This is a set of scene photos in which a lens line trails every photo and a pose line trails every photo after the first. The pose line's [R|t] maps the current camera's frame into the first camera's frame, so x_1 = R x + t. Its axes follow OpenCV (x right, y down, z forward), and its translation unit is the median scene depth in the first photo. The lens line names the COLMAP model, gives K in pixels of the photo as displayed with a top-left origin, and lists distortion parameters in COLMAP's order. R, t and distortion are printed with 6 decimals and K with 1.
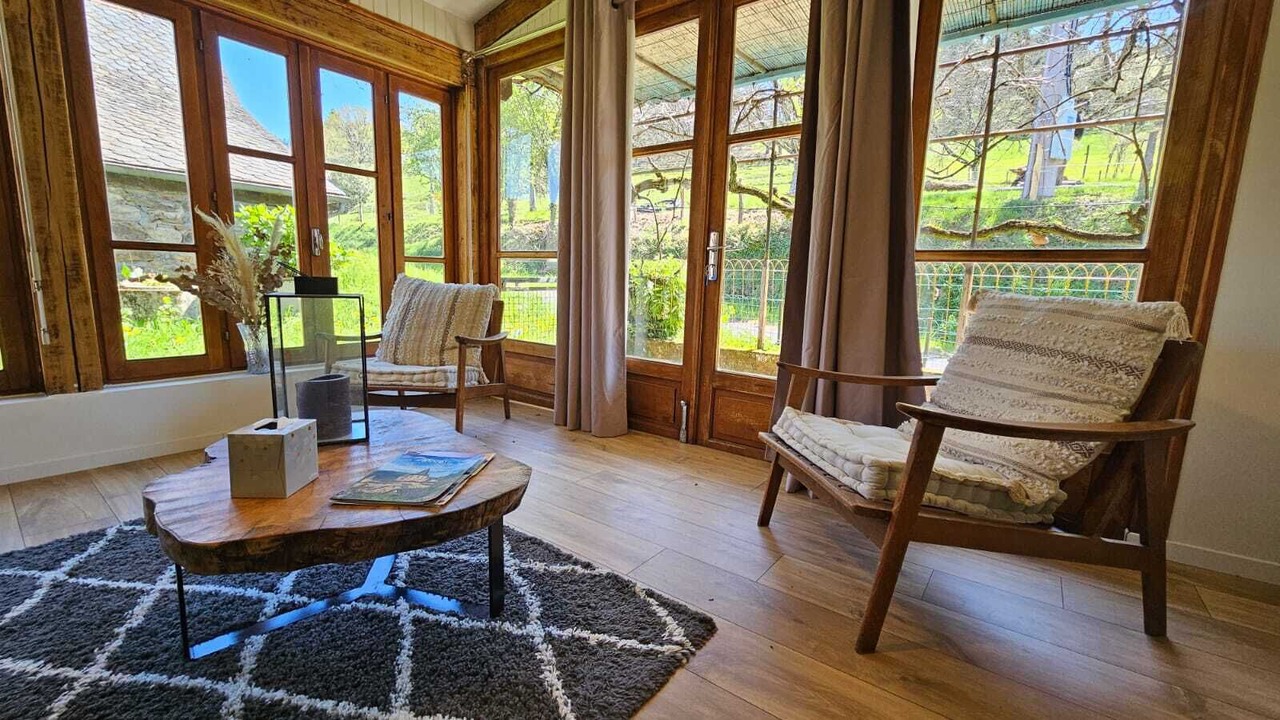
lens RADIAL K [[523.7, 0, 635.8], [0, 523.7, 359.6], [0, 0, 1]] dist [0.002847, -0.001745]
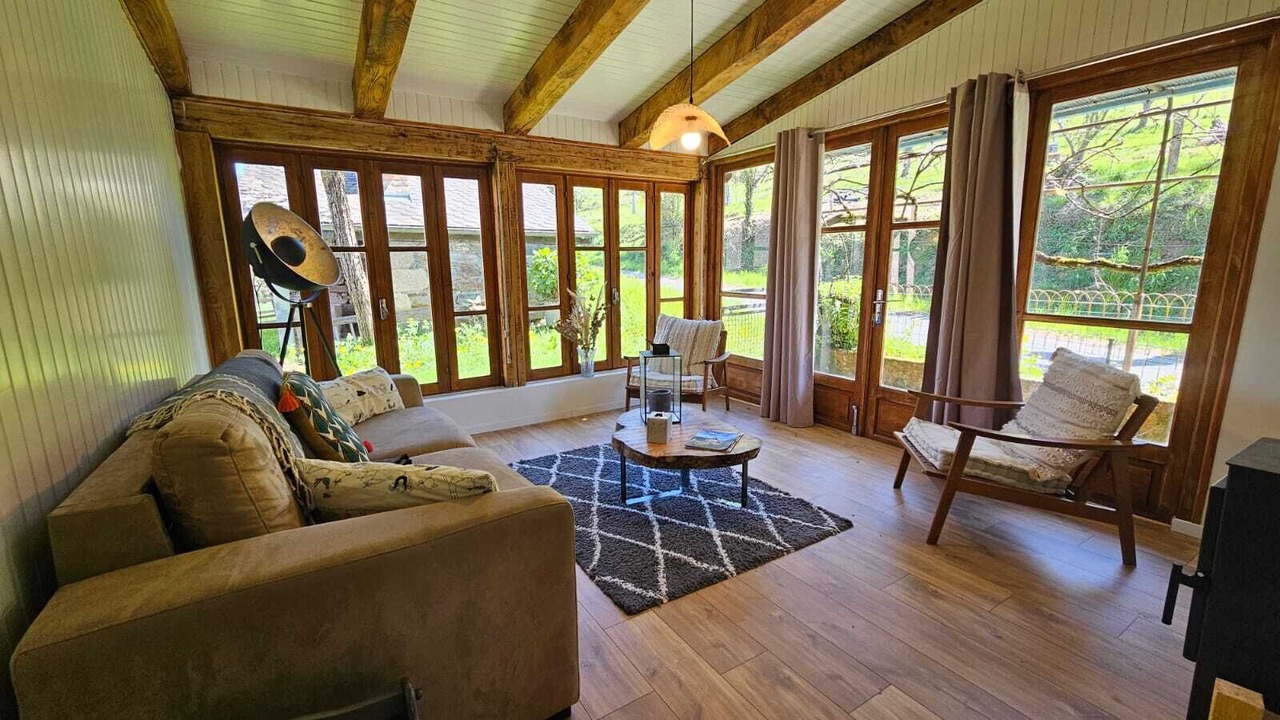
lens RADIAL K [[523.7, 0, 635.8], [0, 523.7, 359.3], [0, 0, 1]] dist [0.002847, -0.001745]
pose [[0.937373, 0.022379, -0.347607, 0.031218], [-0.012230, 0.999433, 0.031365, -0.104550], [0.348112, -0.025149, 0.937116, -0.664084]]
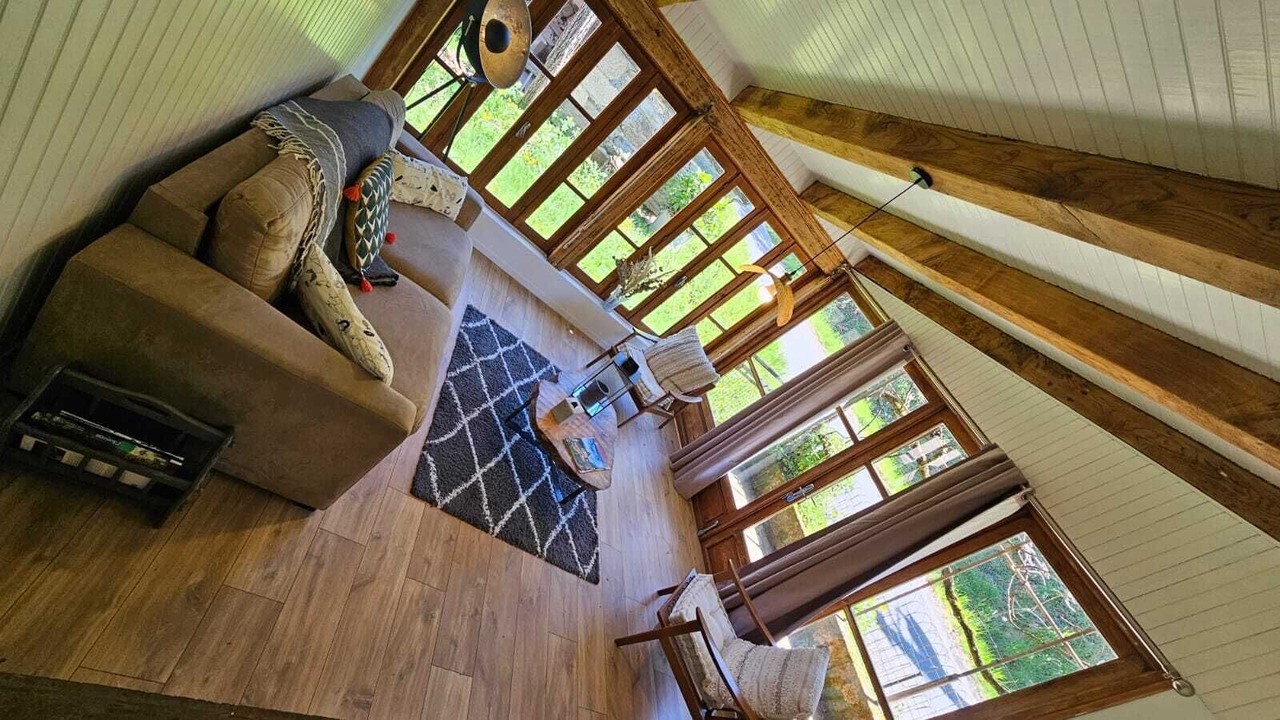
lens RADIAL K [[523.7, 0, 635.2], [0, 523.7, 360.2], [0, 0, 1]] dist [0.002847, -0.001745]
pose [[0.495481, 0.804893, -0.326567, 0.111279], [-0.783575, 0.576421, 0.231837, -0.464154], [0.374844, 0.141019, 0.916300, -0.771510]]
